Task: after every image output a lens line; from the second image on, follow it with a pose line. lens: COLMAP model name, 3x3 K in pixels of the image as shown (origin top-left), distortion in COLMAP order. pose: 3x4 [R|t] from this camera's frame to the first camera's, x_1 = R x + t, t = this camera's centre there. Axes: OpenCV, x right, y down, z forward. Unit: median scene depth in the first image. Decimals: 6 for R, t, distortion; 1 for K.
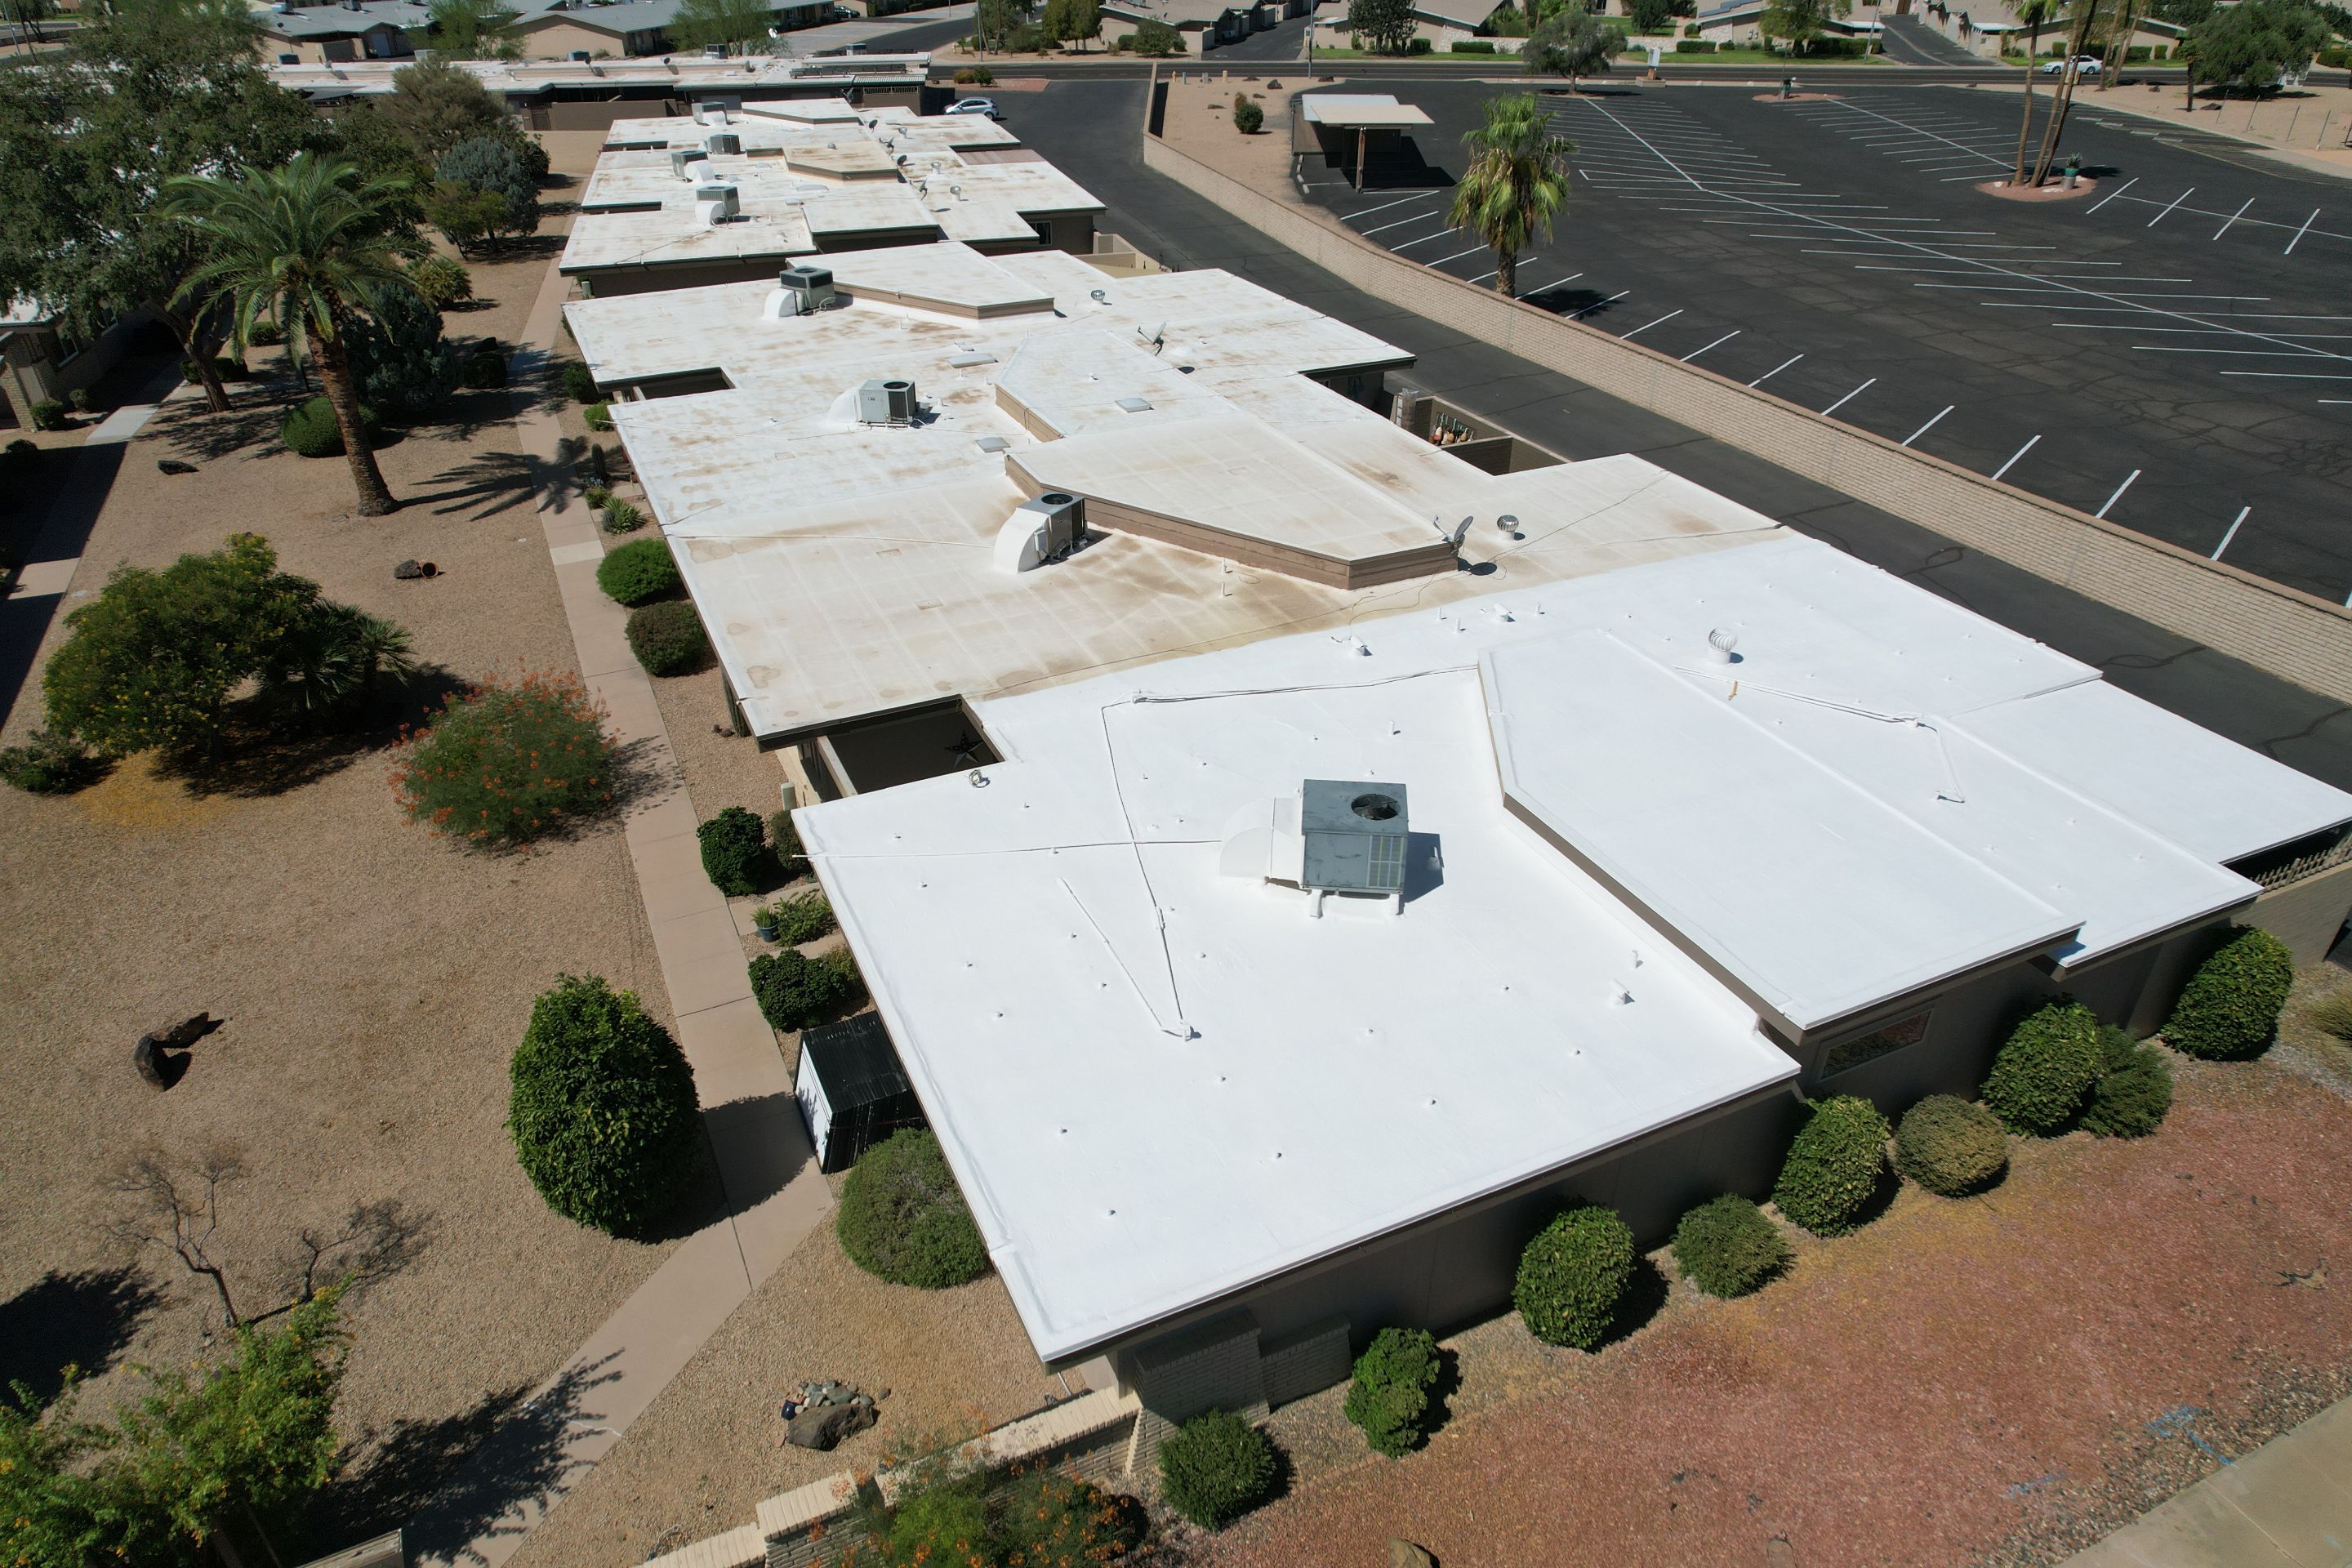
lens RADIAL K [[1499.3, 0, 1166.4], [0, 1499.3, 798.4], [0, 0, 1]] dist [-0.079155, 0.071760]
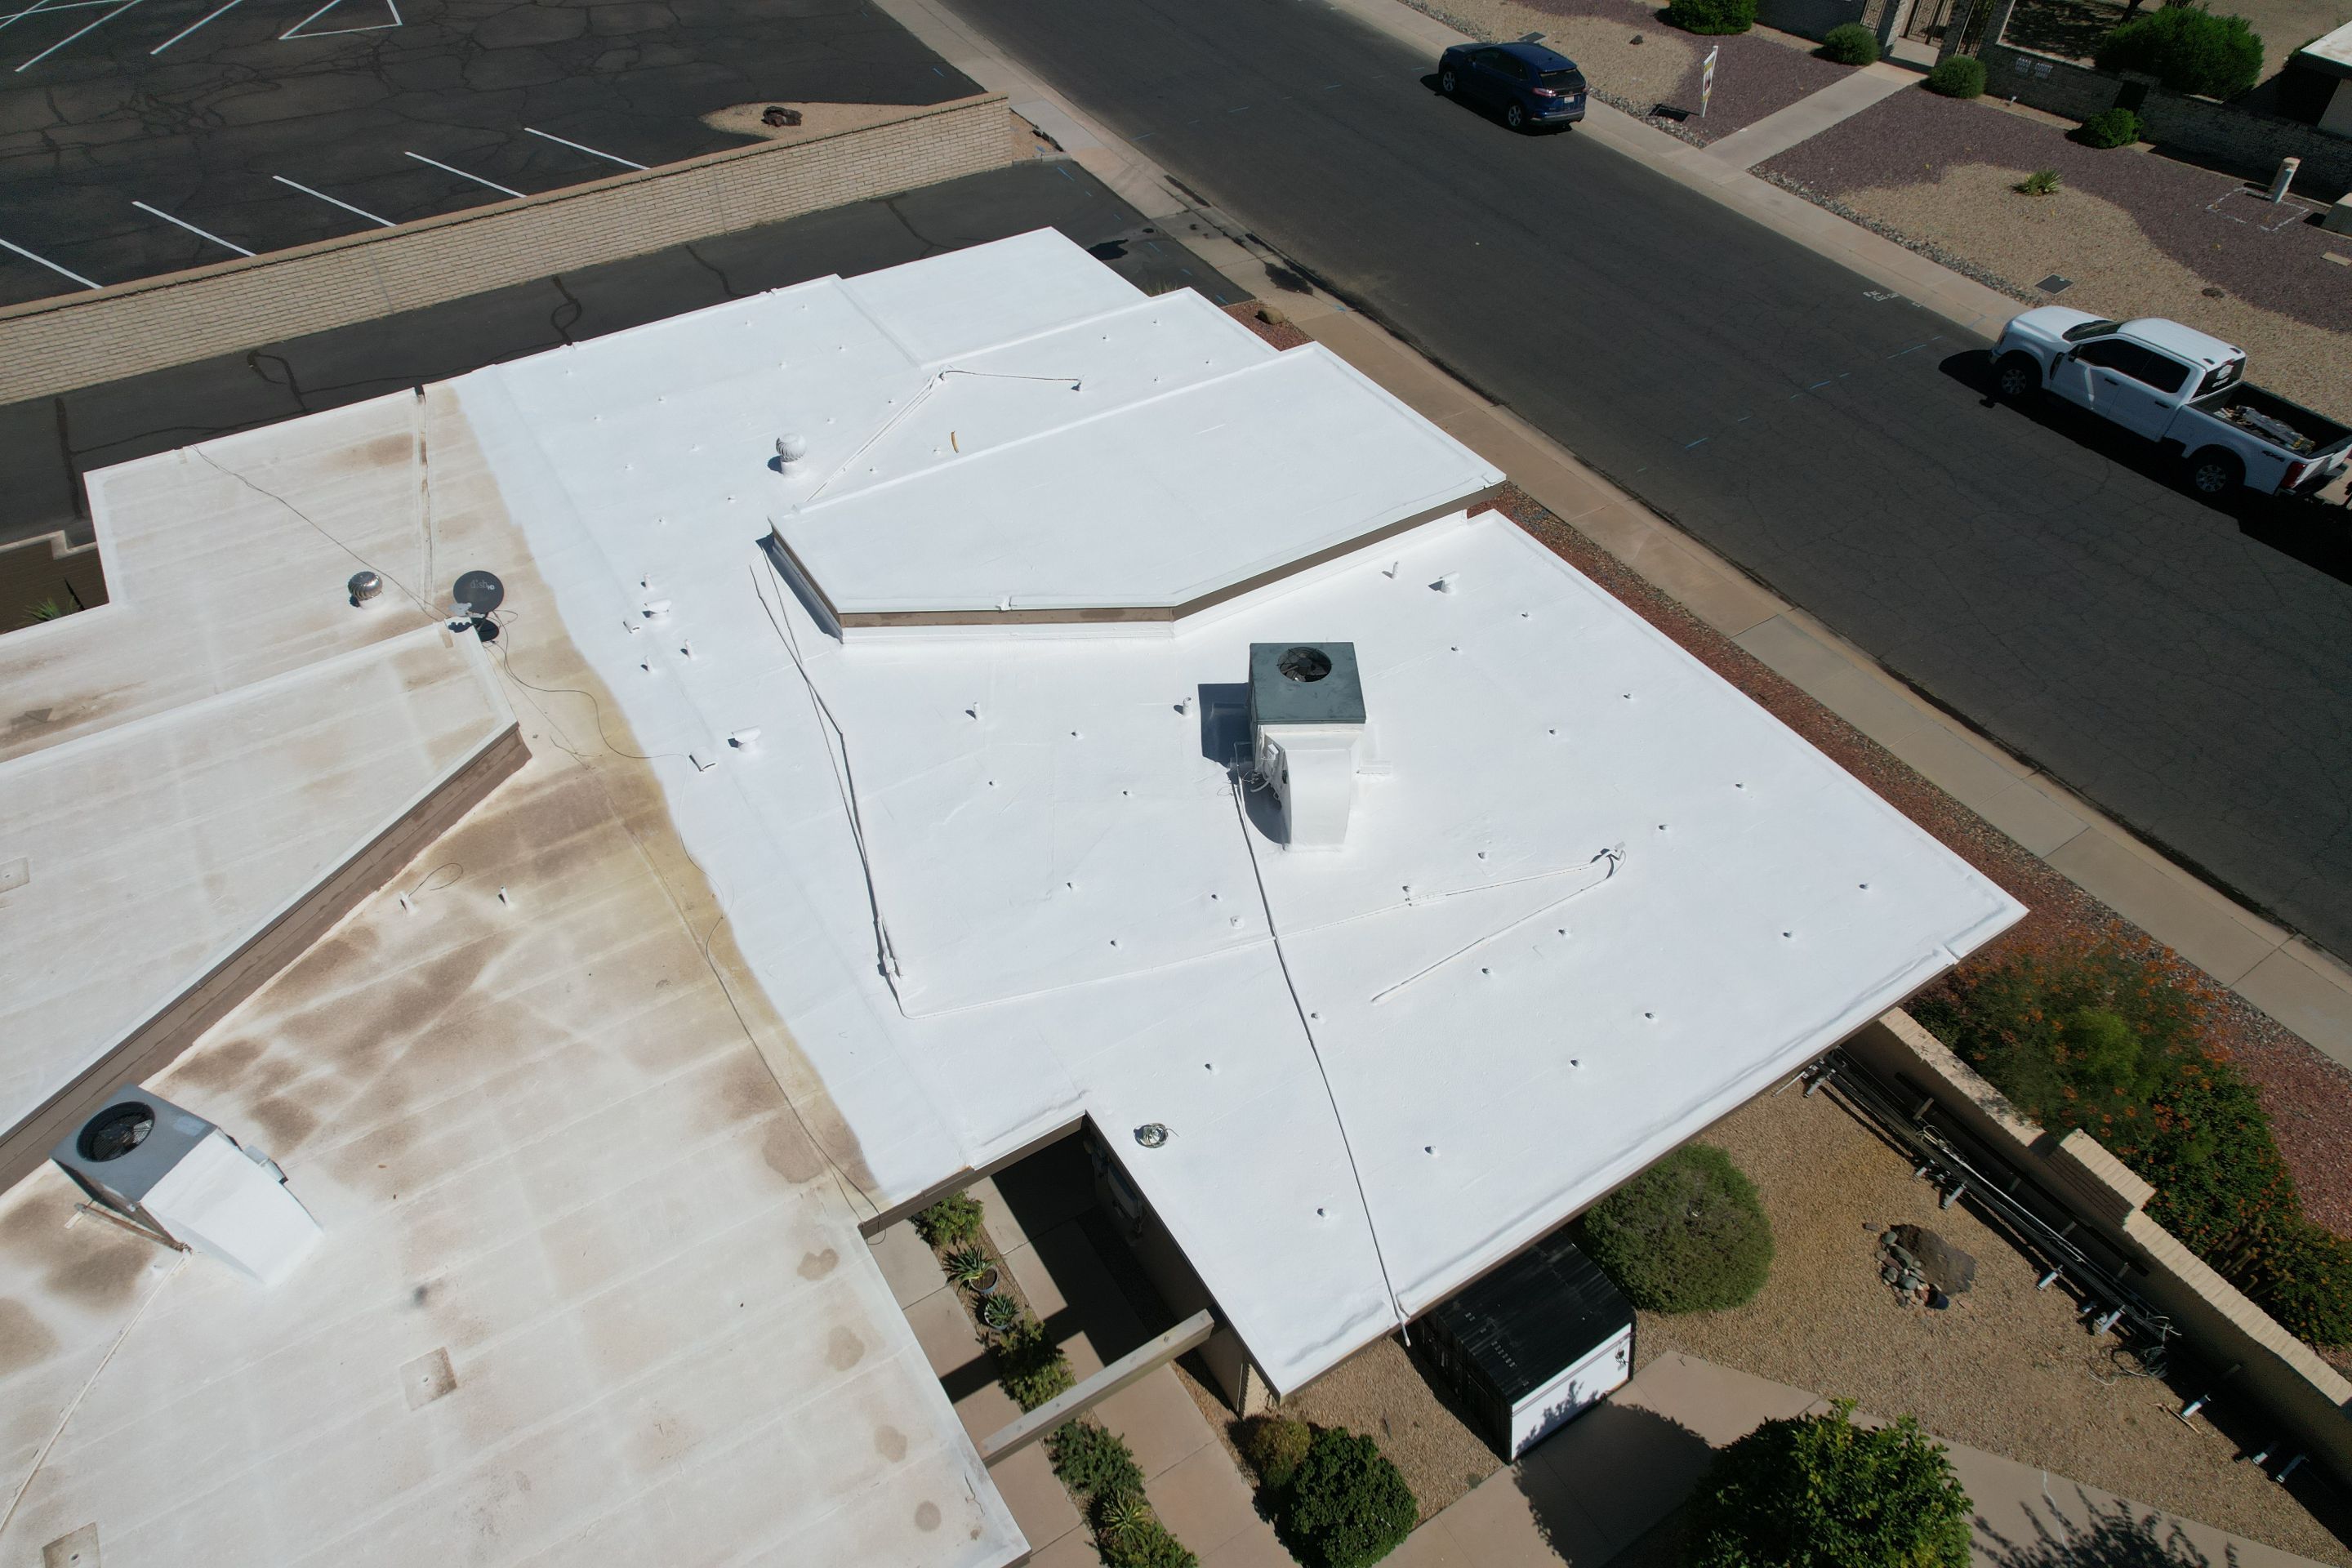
lens RADIAL K [[1499.3, 0, 1166.4], [0, 1499.3, 798.4], [0, 0, 1]] dist [-0.079155, 0.071760]
pose [[-0.125877, -0.700873, 0.702091, -0.371800], [0.516965, 0.557689, 0.649408, -0.397552], [-0.846701, 0.444702, 0.292126, 0.572537]]
